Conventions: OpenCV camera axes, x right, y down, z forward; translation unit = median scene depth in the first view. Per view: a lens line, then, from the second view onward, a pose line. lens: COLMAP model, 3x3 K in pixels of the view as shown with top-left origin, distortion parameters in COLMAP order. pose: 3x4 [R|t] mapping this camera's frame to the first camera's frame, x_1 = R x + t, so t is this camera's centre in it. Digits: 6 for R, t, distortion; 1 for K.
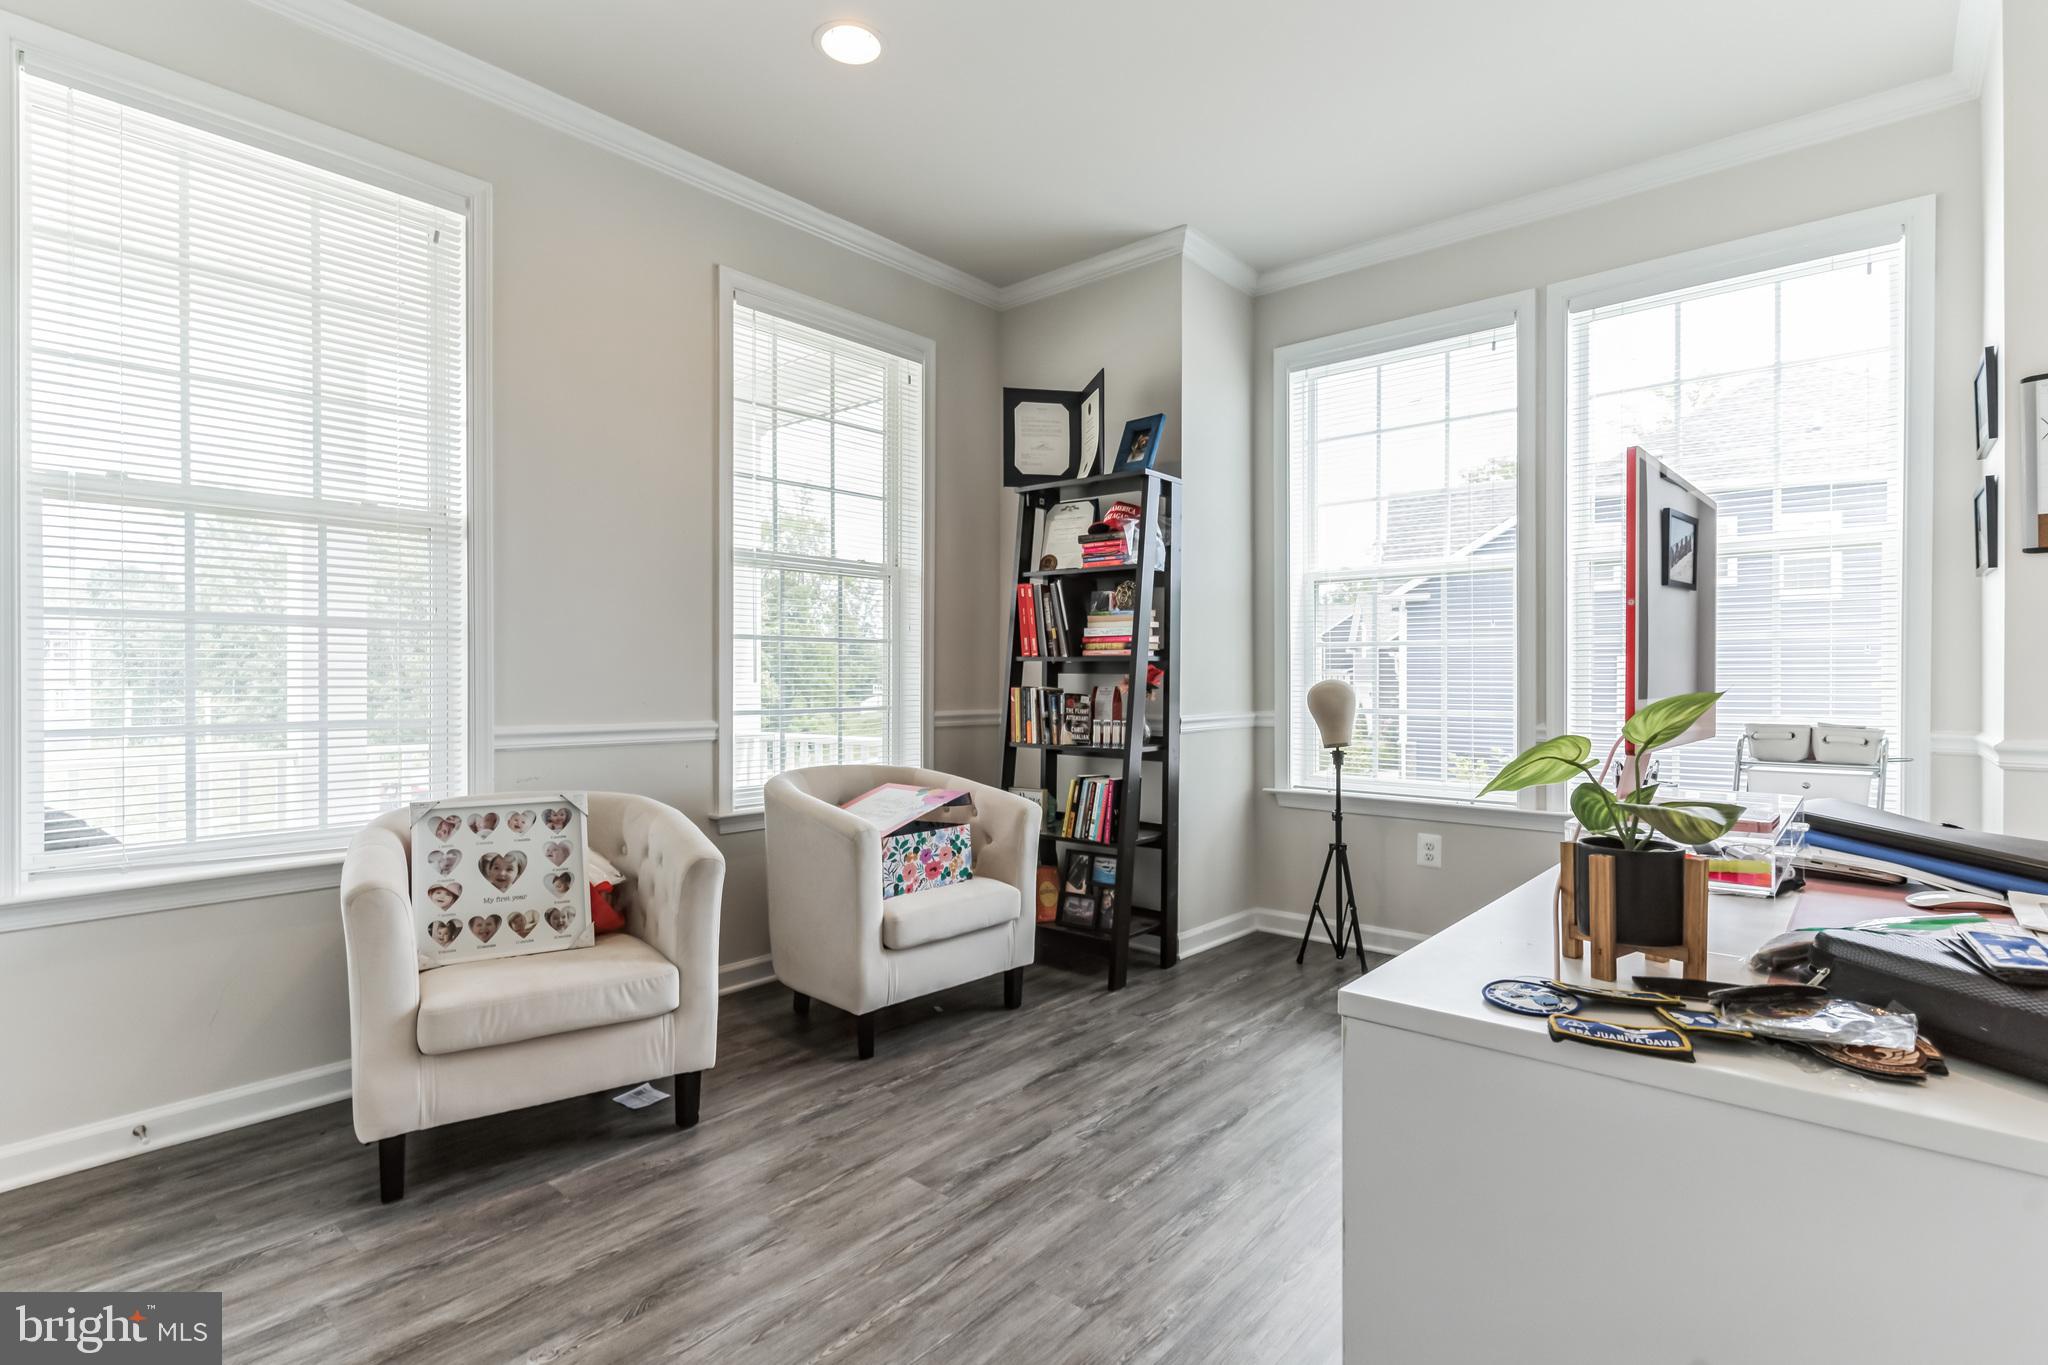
lens RADIAL K [[998.0, 0, 1030.7], [0, 998.0, 679.1], [0, 0, 1]] dist [0.001210, -0.000312]
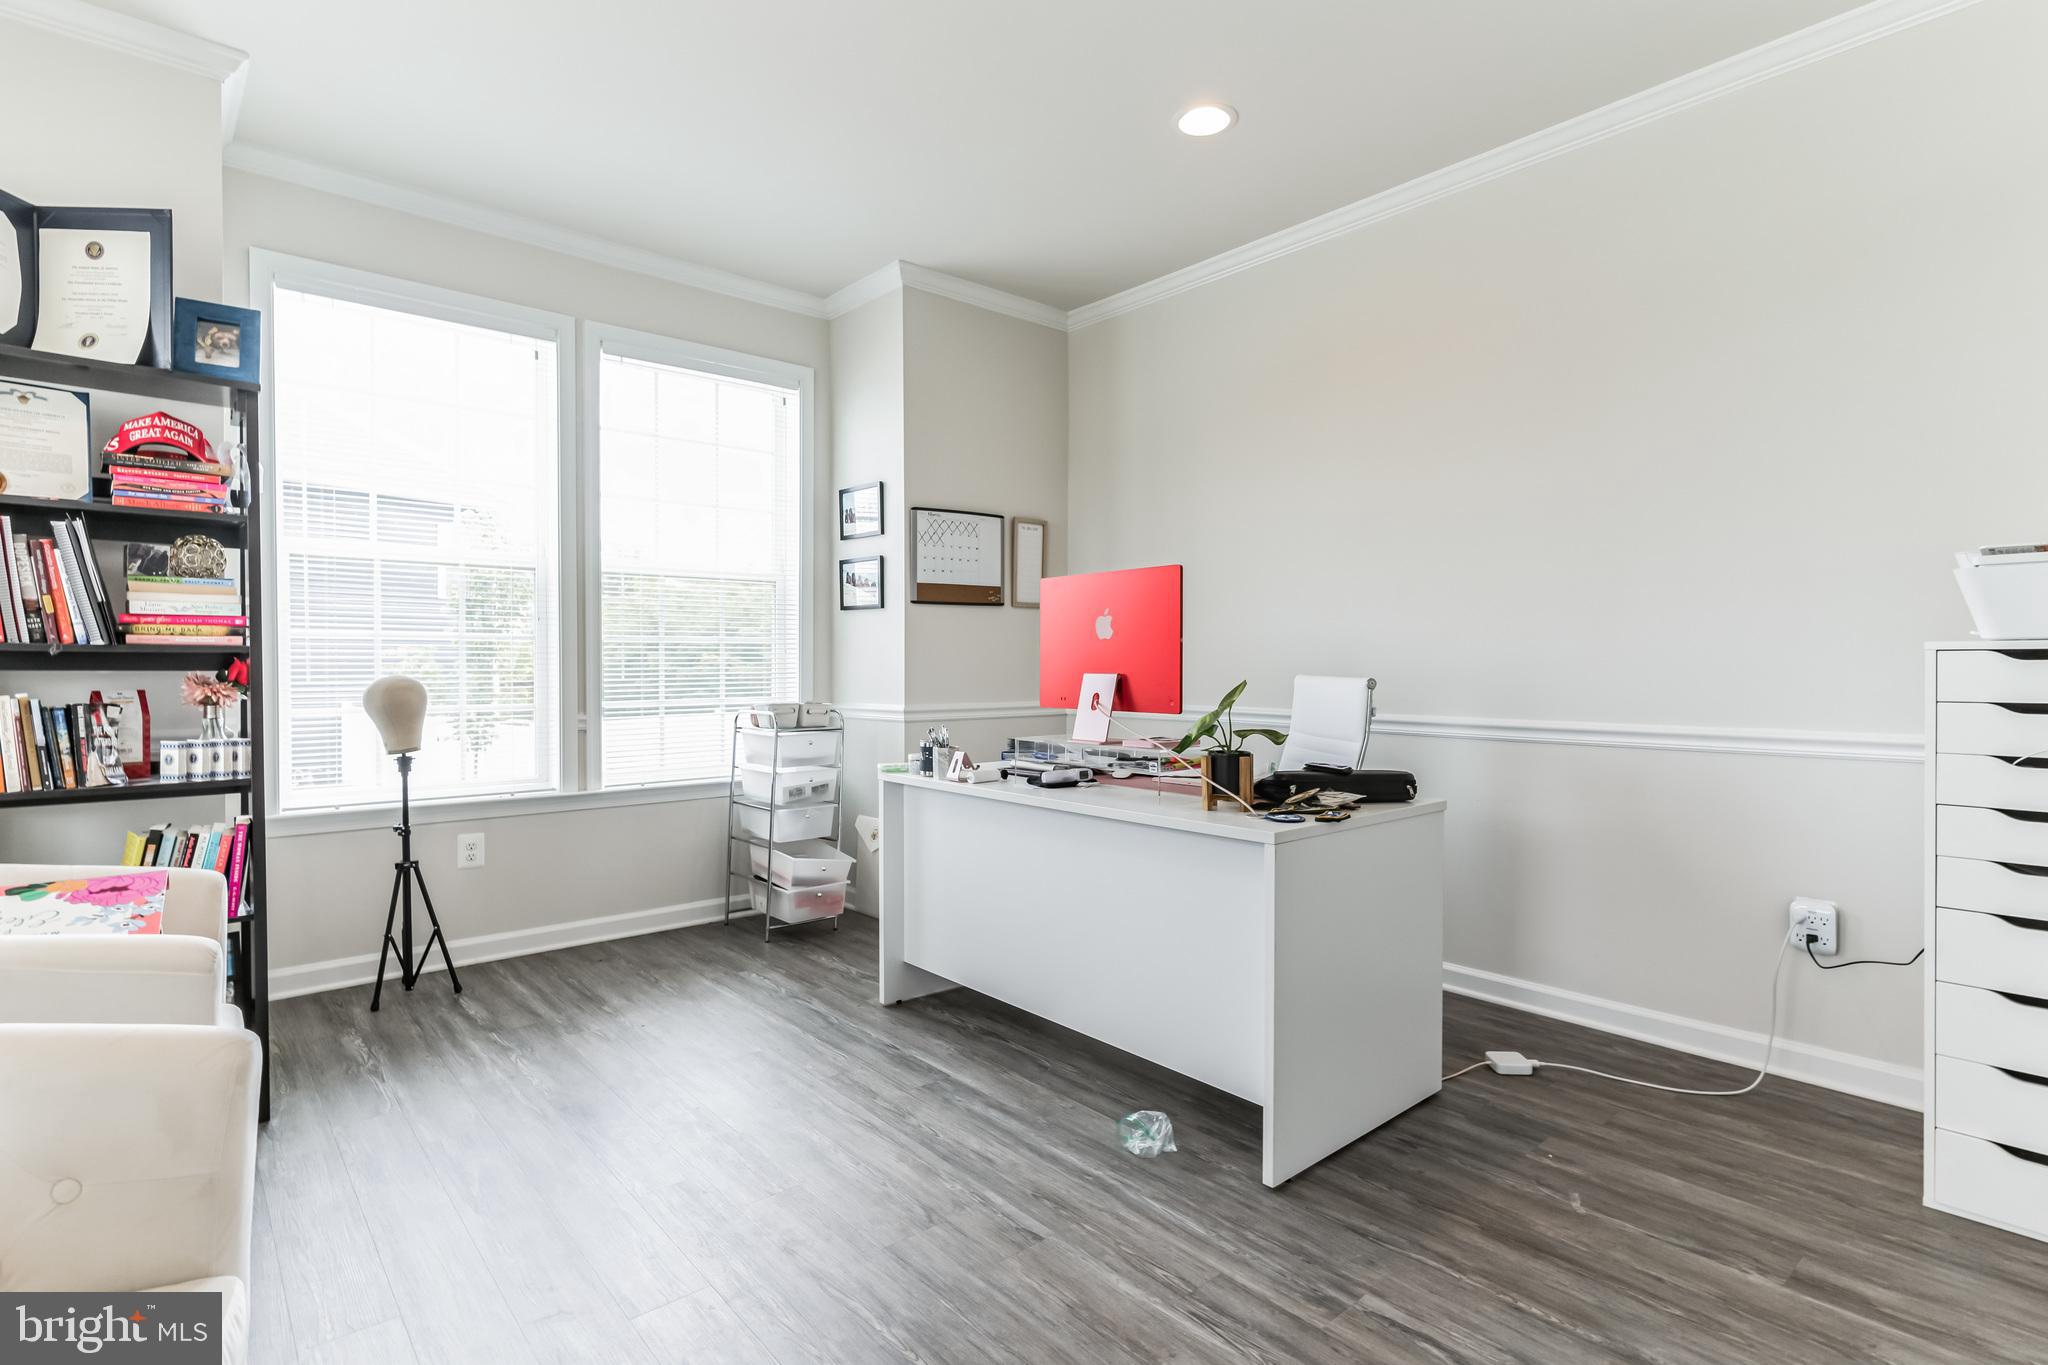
lens RADIAL K [[998.0, 0, 1028.1], [0, 998.0, 674.7], [0, 0, 1]] dist [0.001210, -0.000312]
pose [[0.138359, -0.010563, 0.990326, -0.496432], [0.002853, 0.999943, 0.010267, -0.007792], [-0.990378, 0.001405, 0.138381, 0.337849]]
